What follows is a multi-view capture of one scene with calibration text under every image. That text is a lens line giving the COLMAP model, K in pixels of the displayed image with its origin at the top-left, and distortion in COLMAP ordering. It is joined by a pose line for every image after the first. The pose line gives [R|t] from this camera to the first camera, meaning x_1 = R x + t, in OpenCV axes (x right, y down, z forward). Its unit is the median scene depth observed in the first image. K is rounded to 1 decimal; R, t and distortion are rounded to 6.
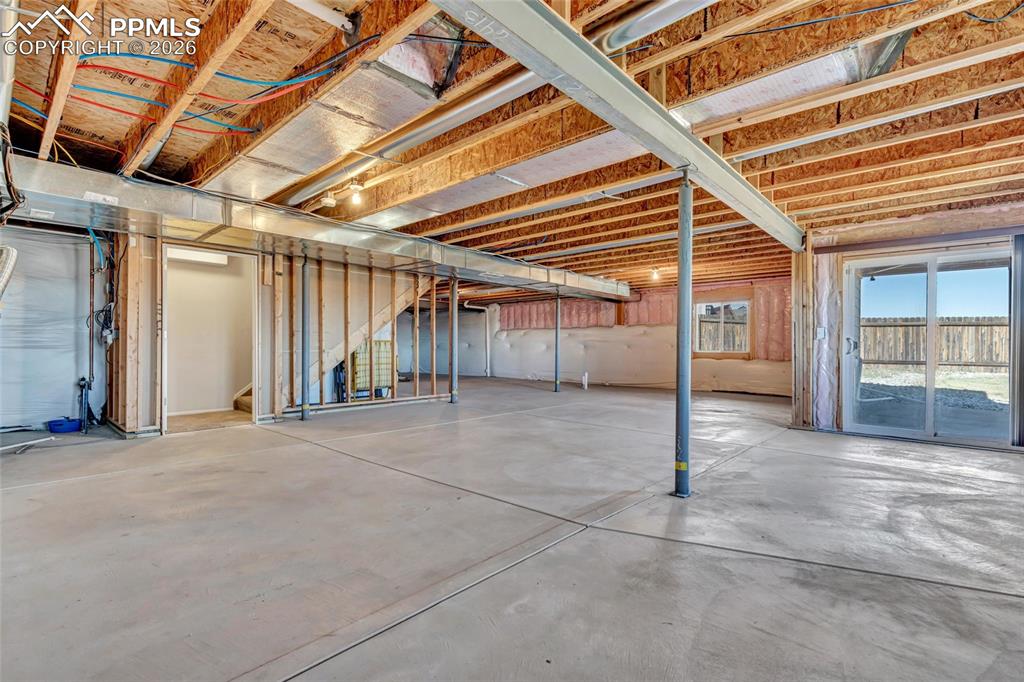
lens RADIAL K [[470.7, 0, 517.1], [0, 470.7, 345.4], [0, 0, 1]] dist [0.003889, -0.000912]
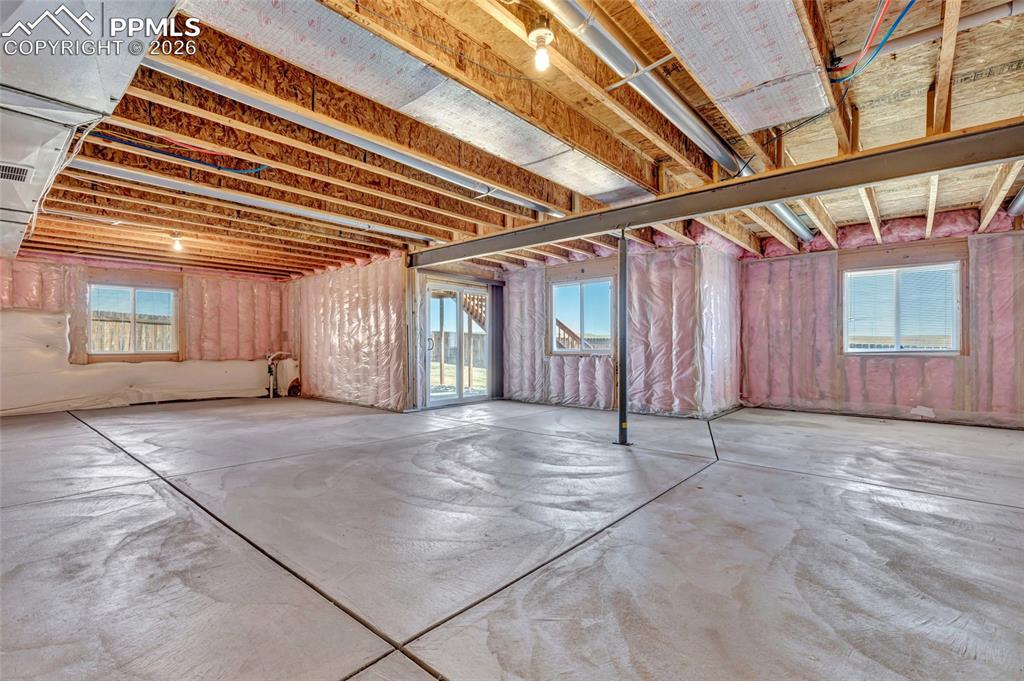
lens RADIAL K [[470.7, 0, 516.6], [0, 470.7, 344.7], [0, 0, 1]] dist [0.003889, -0.000912]
pose [[-0.029481, 0.001850, 0.999564, -0.370596], [-0.006594, 0.999976, -0.002046, -0.000203], [-0.999544, -0.006651, -0.029468, 0.448833]]
